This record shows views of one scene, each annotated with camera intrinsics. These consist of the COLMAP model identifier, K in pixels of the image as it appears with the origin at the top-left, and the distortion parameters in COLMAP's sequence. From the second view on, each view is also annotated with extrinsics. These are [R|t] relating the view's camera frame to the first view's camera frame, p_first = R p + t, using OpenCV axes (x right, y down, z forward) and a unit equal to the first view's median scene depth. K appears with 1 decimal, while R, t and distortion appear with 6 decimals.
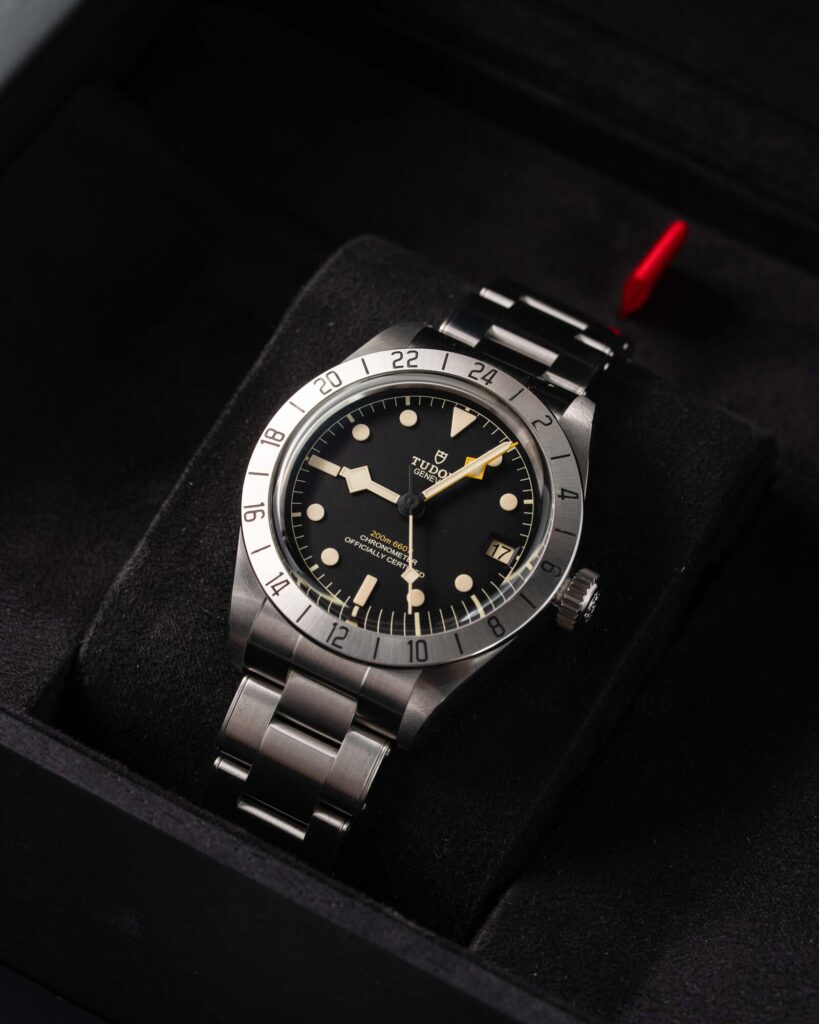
lens RADIAL K [[4476.7, 0, 409.0], [0, 4476.7, 511.7], [0, 0, 1]] dist [-0.157487, 0.000000]
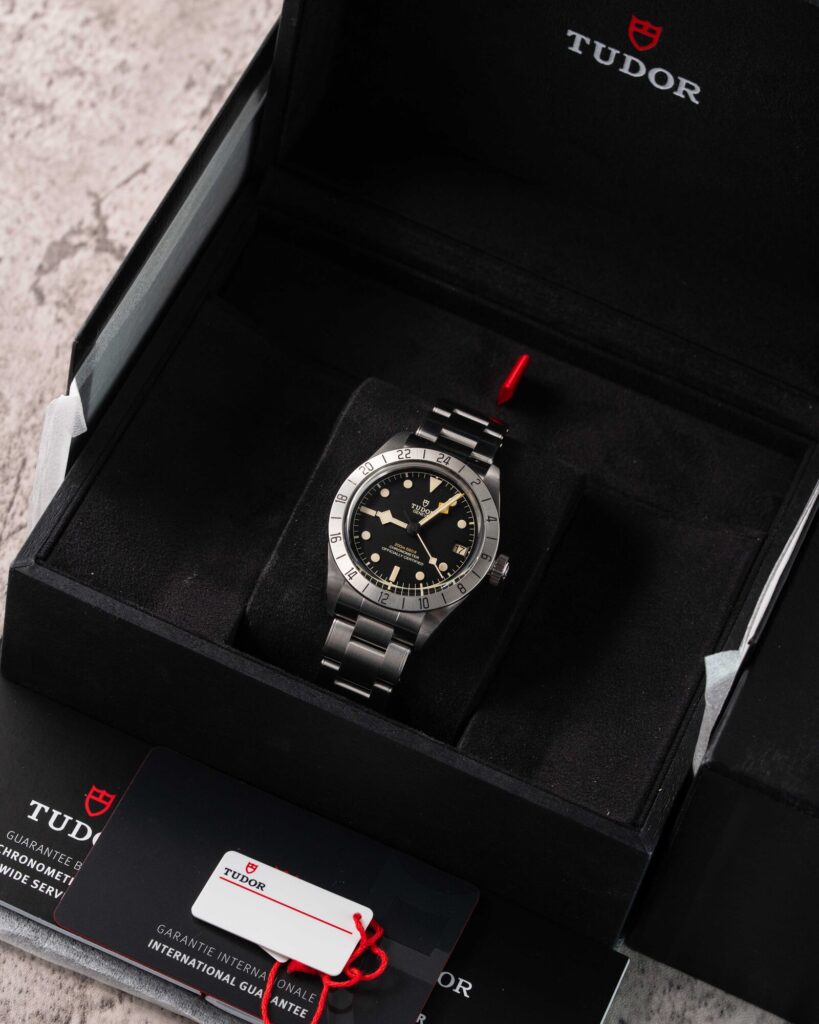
lens RADIAL K [[4476.7, 0, 409.7], [0, 4476.7, 512.1], [0, 0, 1]] dist [-0.157487, 0.000000]
pose [[0.994177, -0.066755, 0.084587, -0.169676], [0.059360, 0.994429, 0.087109, -0.182954], [-0.089930, -0.081580, 0.992601, -0.984541]]
